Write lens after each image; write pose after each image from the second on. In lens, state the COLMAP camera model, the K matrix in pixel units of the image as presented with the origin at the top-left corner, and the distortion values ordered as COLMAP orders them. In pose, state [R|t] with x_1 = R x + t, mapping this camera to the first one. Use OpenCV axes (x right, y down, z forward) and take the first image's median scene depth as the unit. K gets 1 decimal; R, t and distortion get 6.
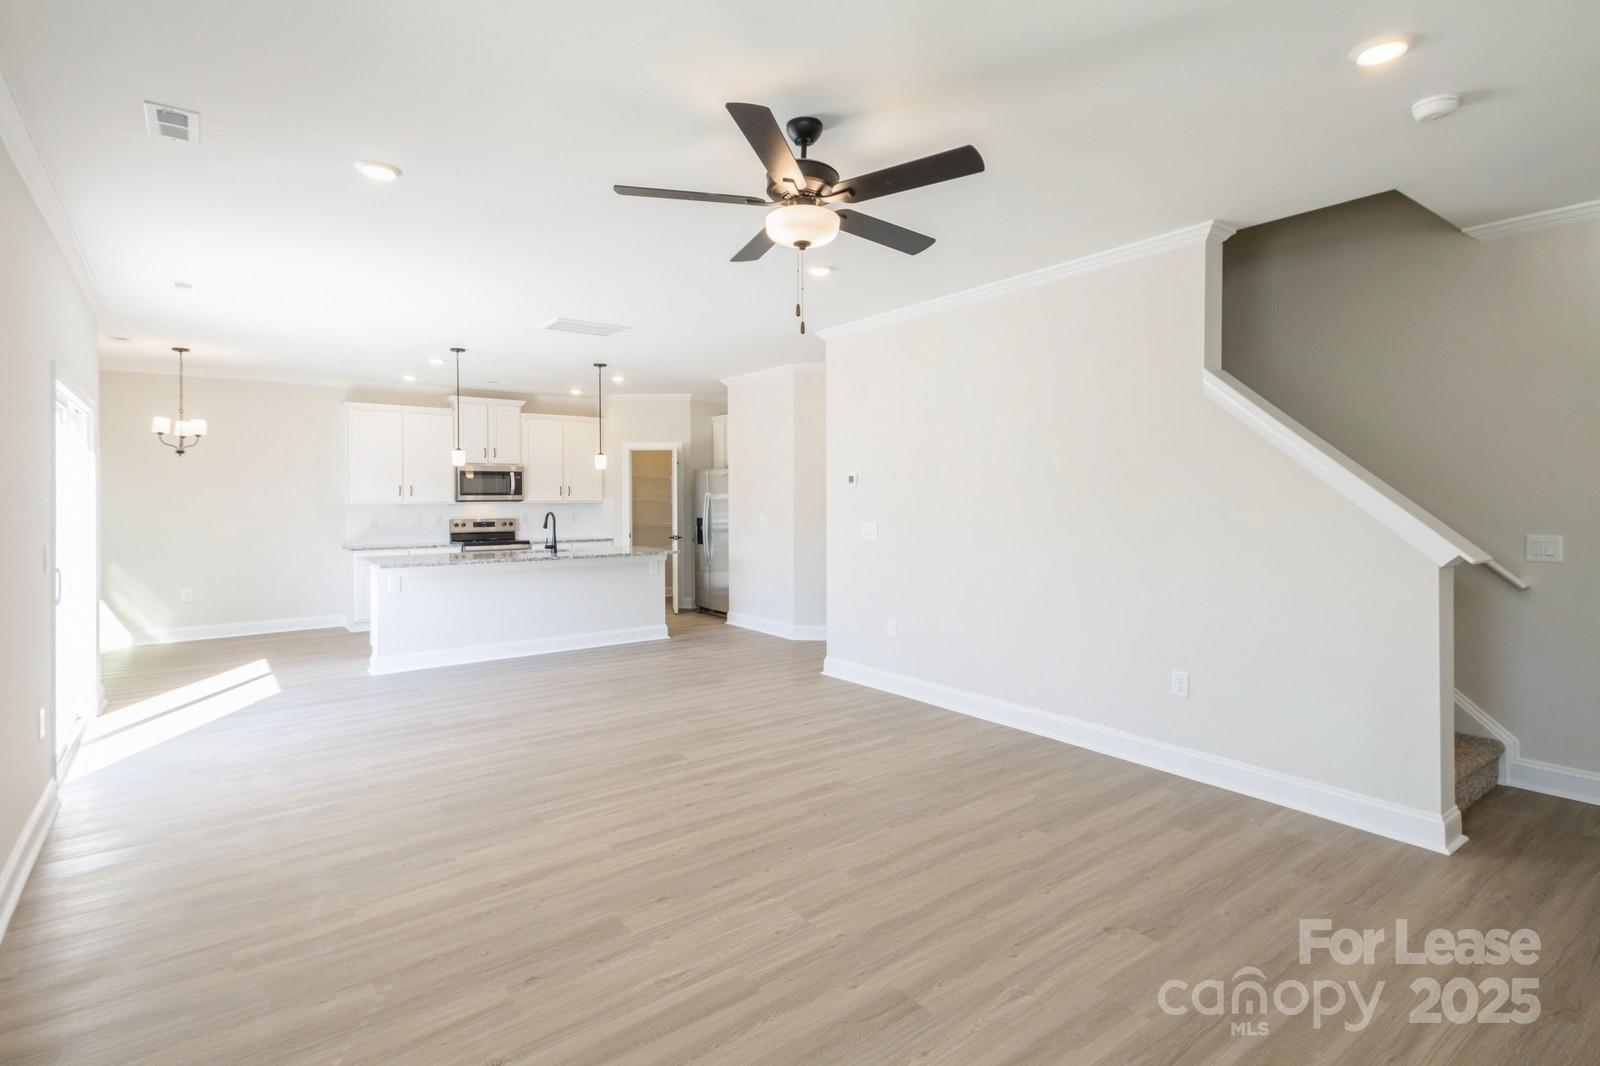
lens RADIAL K [[808.6, 0, 811.5], [0, 808.6, 519.9], [0, 0, 1]] dist [0.011755, -0.001310]
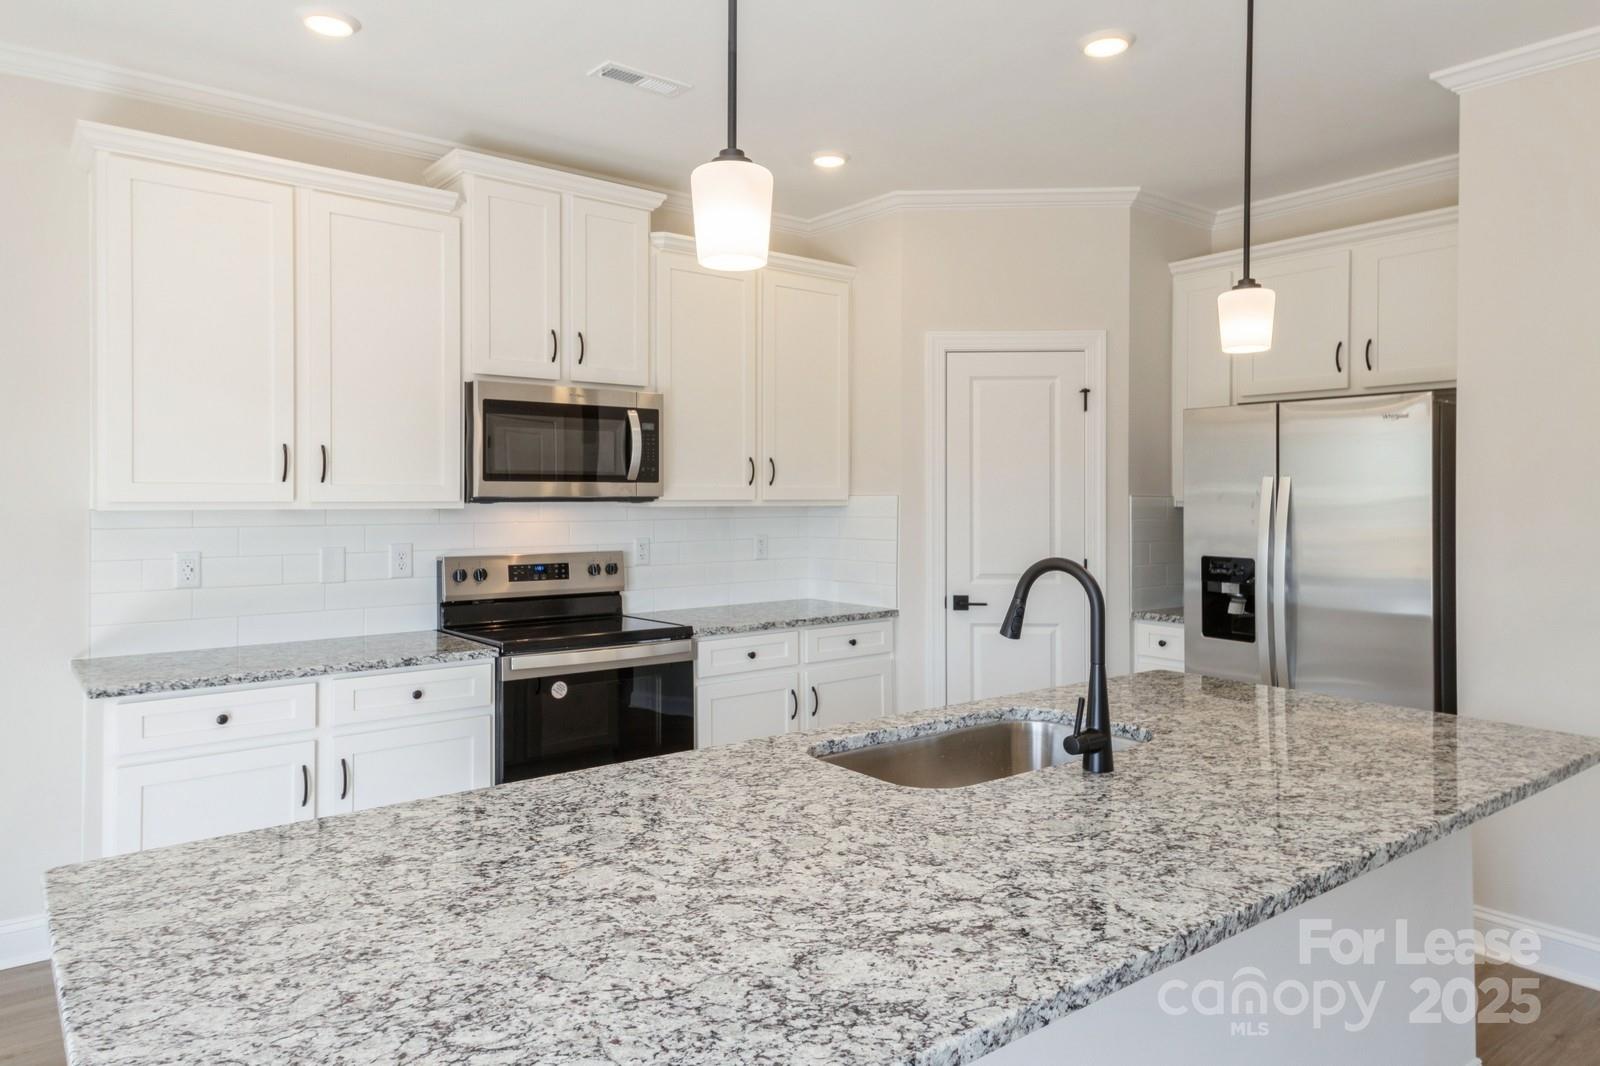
lens RADIAL K [[1043.0, 0, 789.8], [0, 1043.0, 517.8], [0, 0, 1]] dist [0.028921, 0.002184]
pose [[0.999819, 0.003631, 0.018656, -0.422932], [-0.003565, 0.999987, -0.003561, -0.020157], [-0.018668, 0.003494, 0.999820, 0.787915]]
